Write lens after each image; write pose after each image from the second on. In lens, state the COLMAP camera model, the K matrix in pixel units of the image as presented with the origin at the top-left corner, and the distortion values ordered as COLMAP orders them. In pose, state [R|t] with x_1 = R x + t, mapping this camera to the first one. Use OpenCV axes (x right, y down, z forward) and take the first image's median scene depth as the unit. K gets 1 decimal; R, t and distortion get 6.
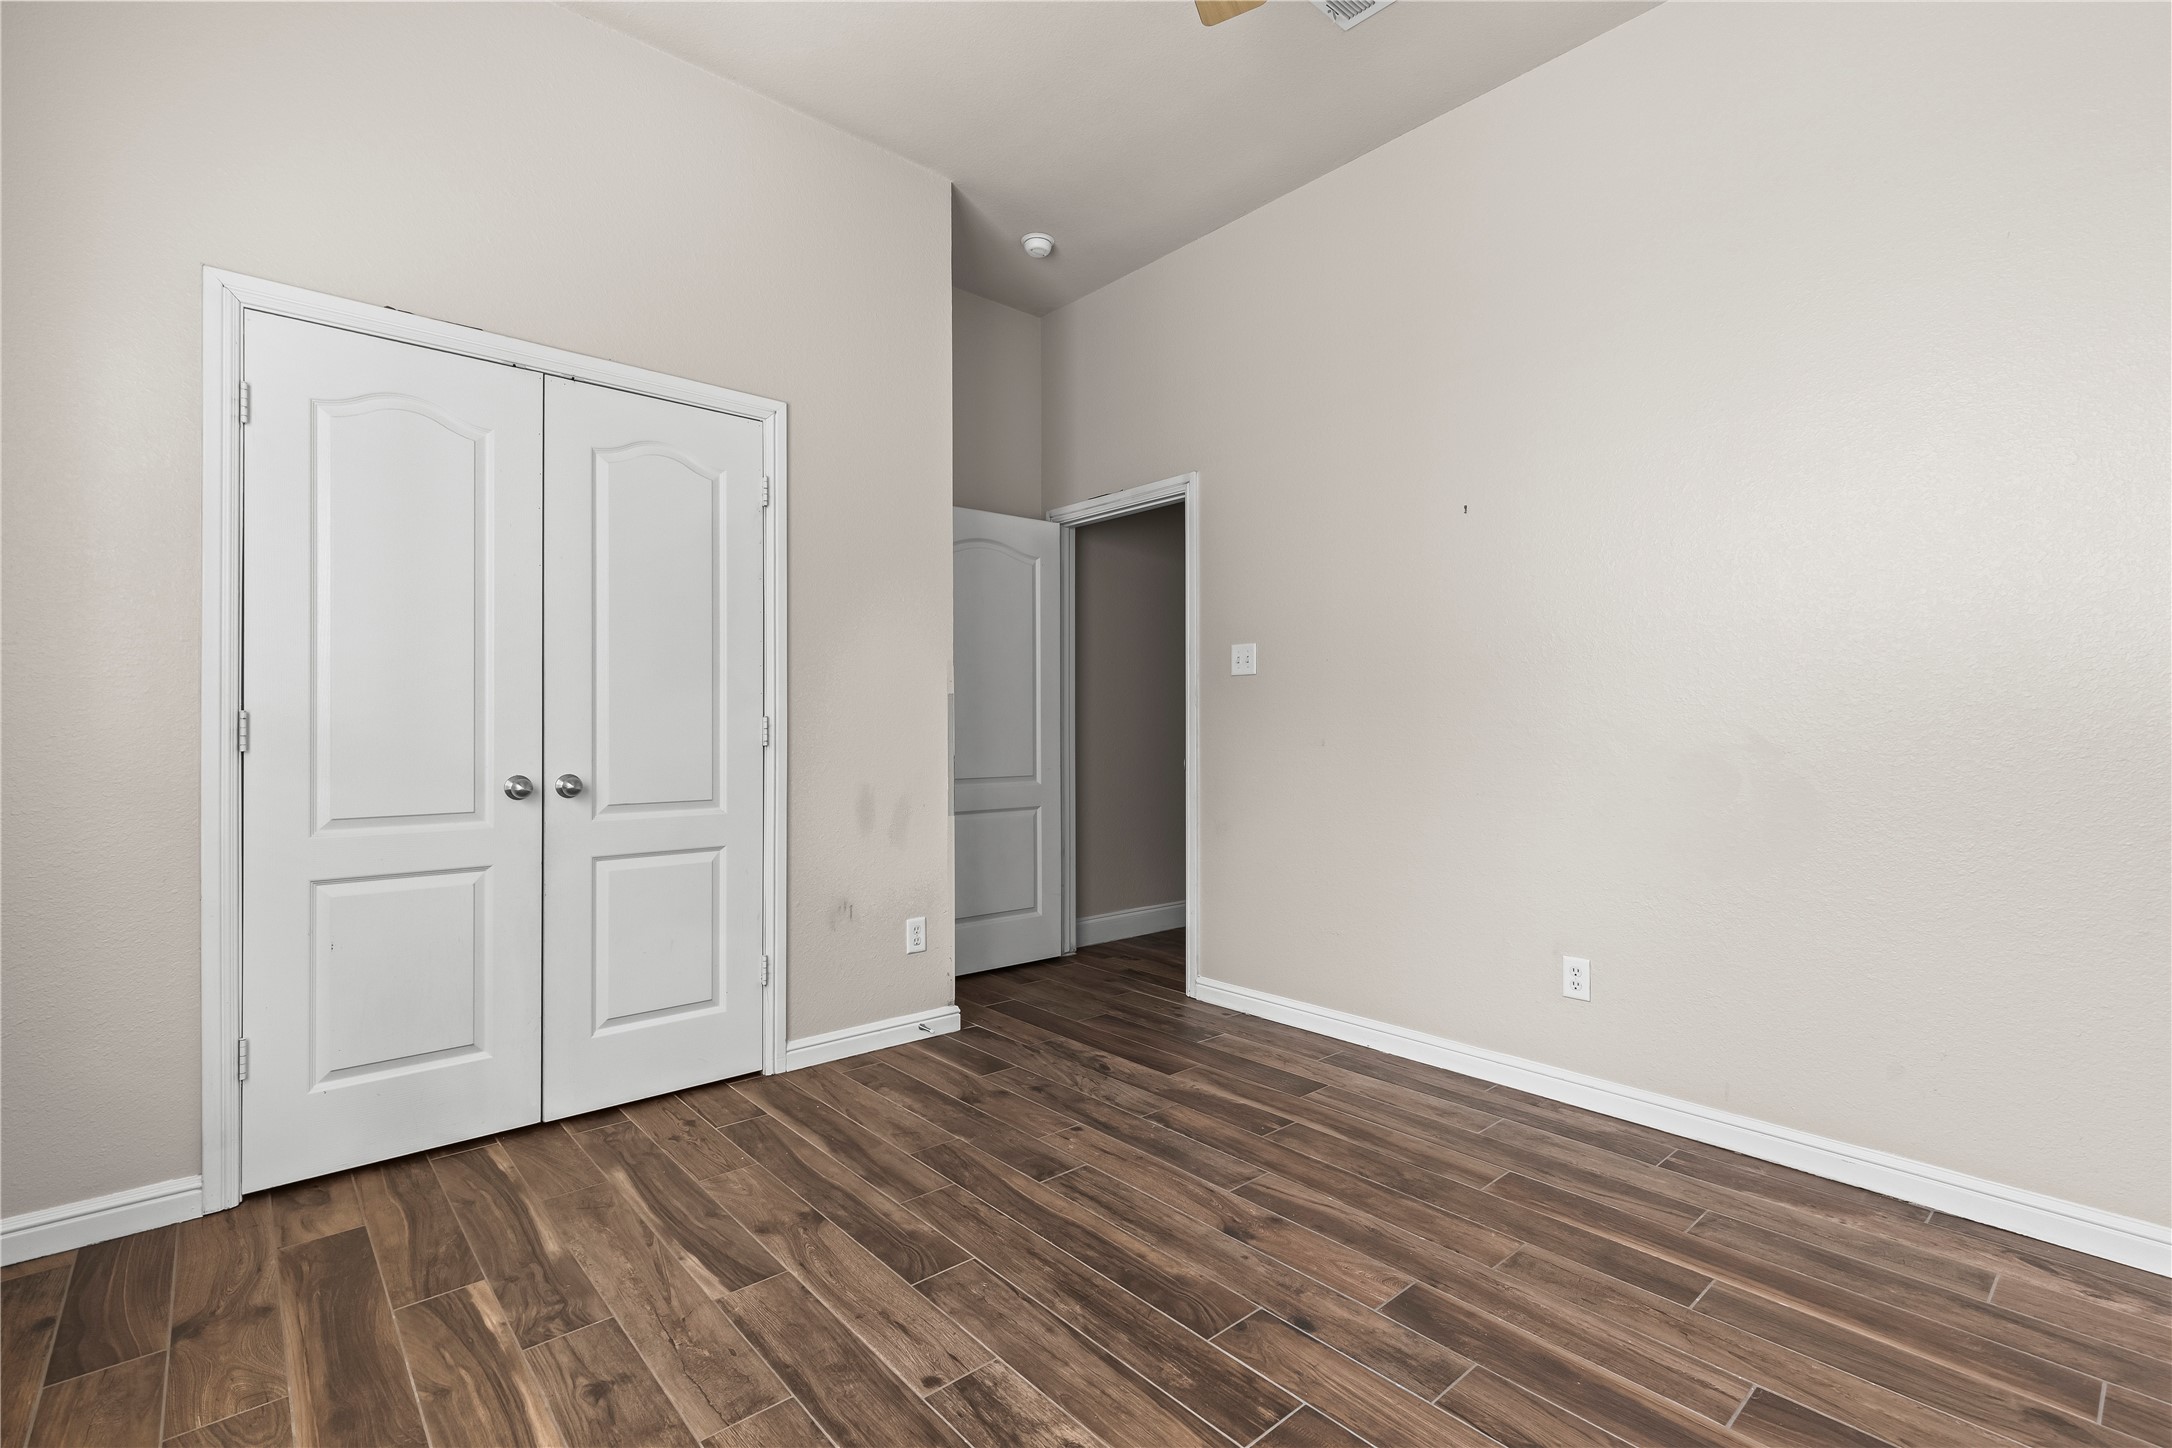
lens RADIAL K [[980.1, 0, 1086.7], [0, 980.1, 732.5], [0, 0, 1]] dist [0.007881, -0.001092]
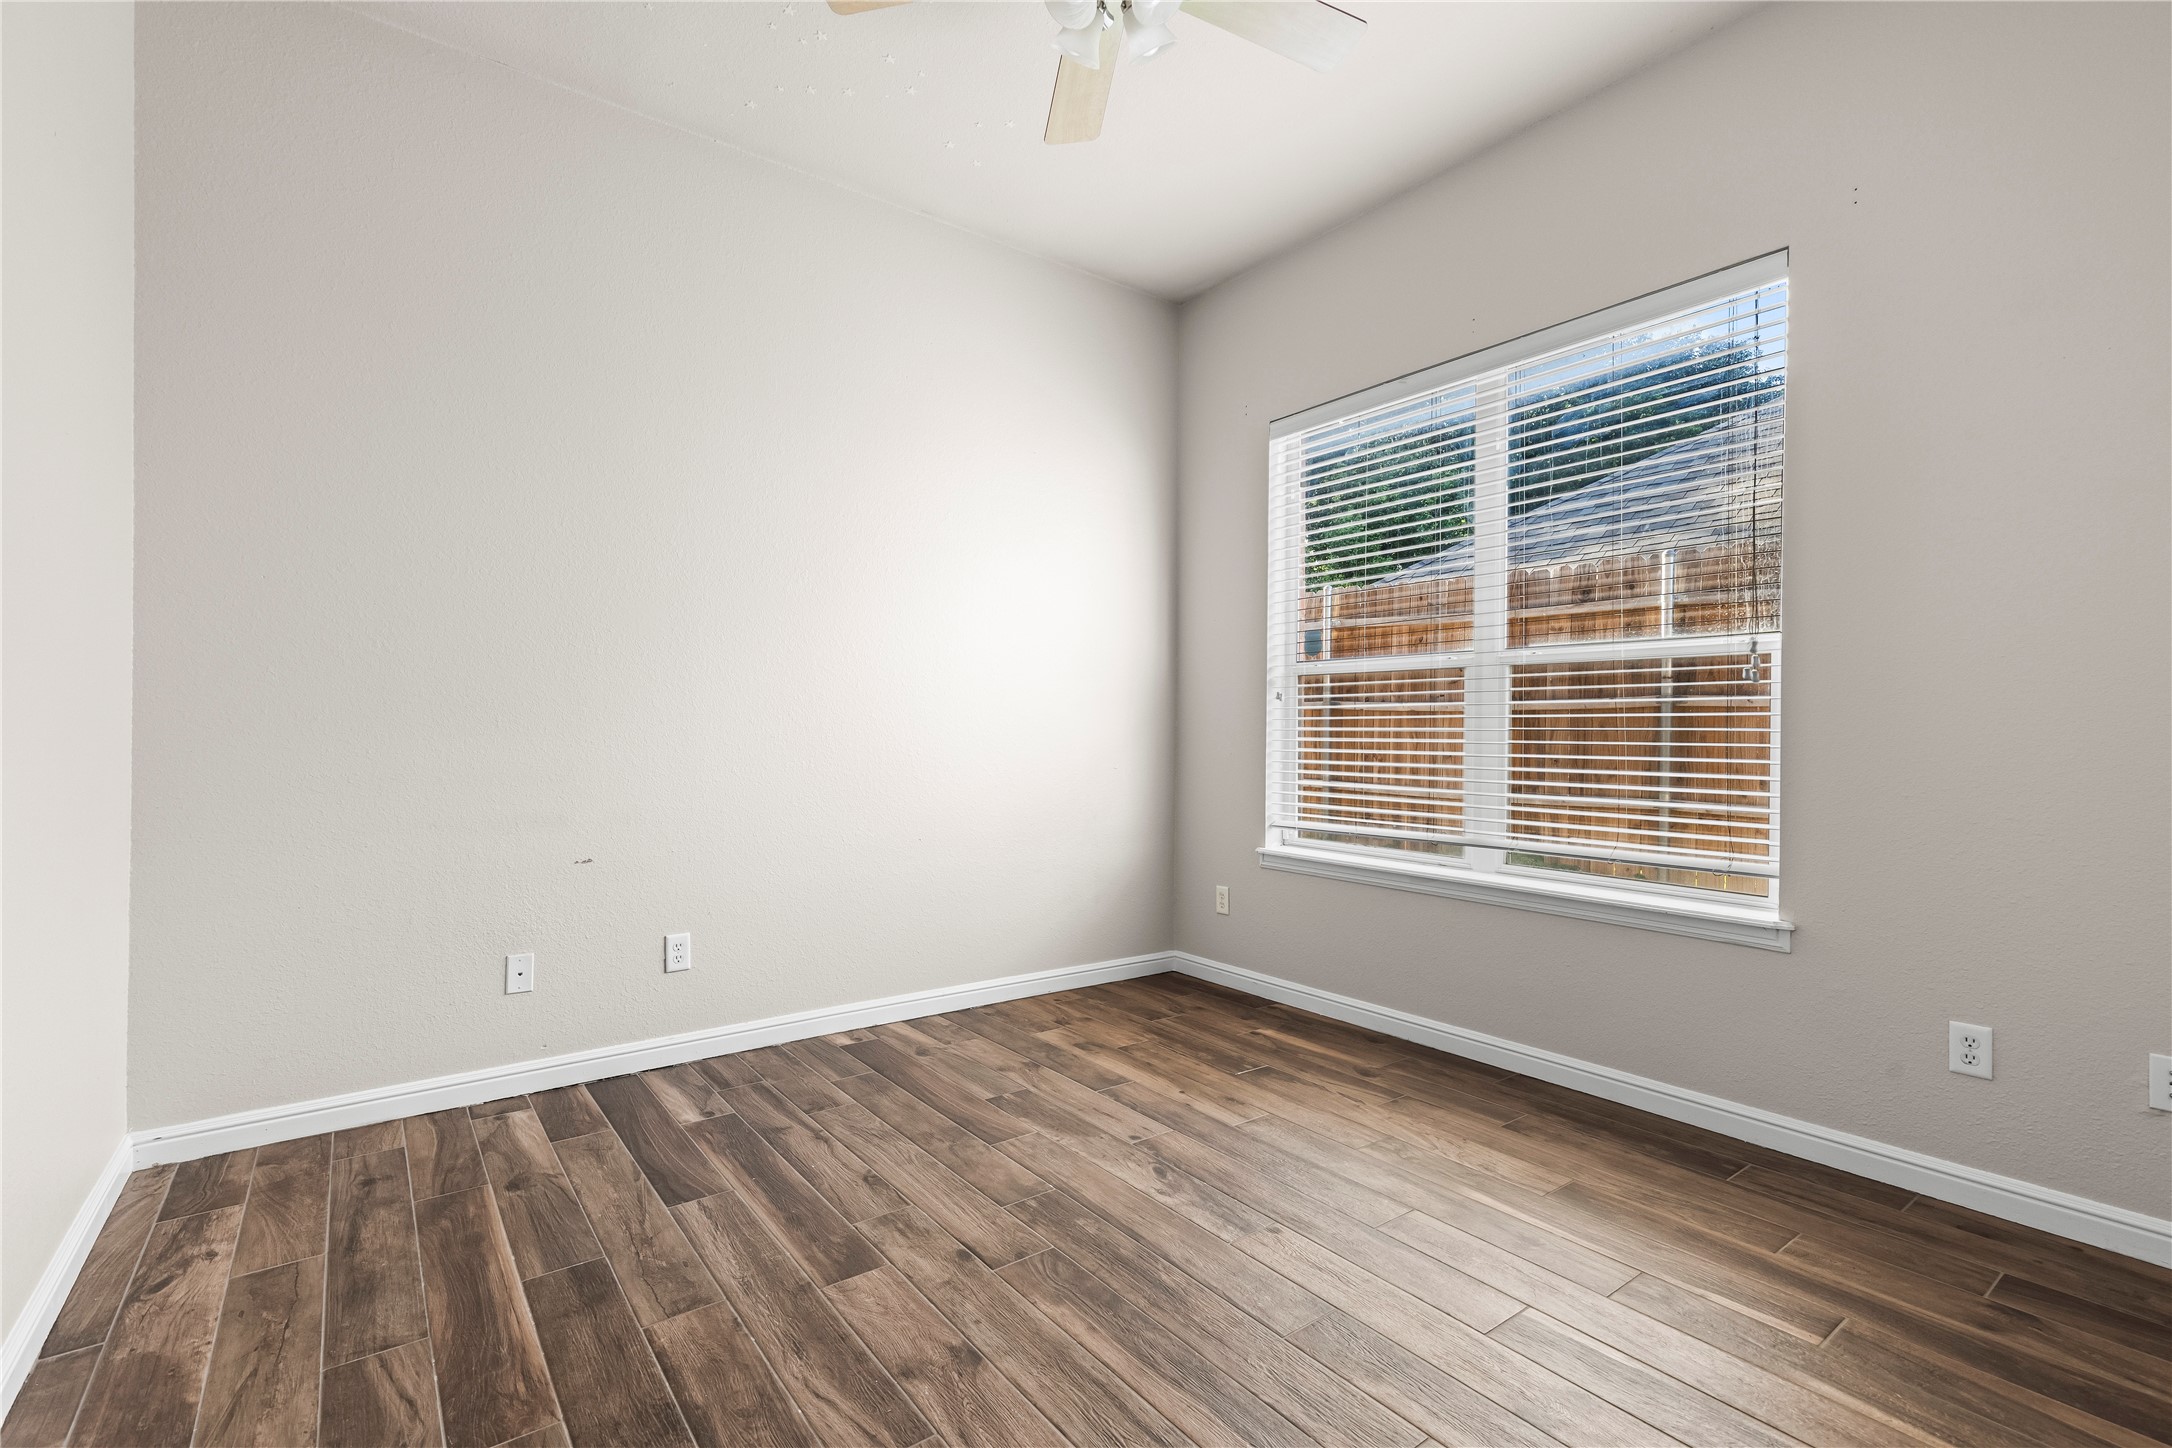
lens RADIAL K [[980.1, 0, 1087.0], [0, 980.1, 717.2], [0, 0, 1]] dist [0.007881, -0.001092]
pose [[-0.996912, -0.006878, 0.078227, -0.004971], [-0.007377, 0.999954, -0.006090, -0.013338], [-0.078181, -0.006648, -0.996917, 1.970102]]
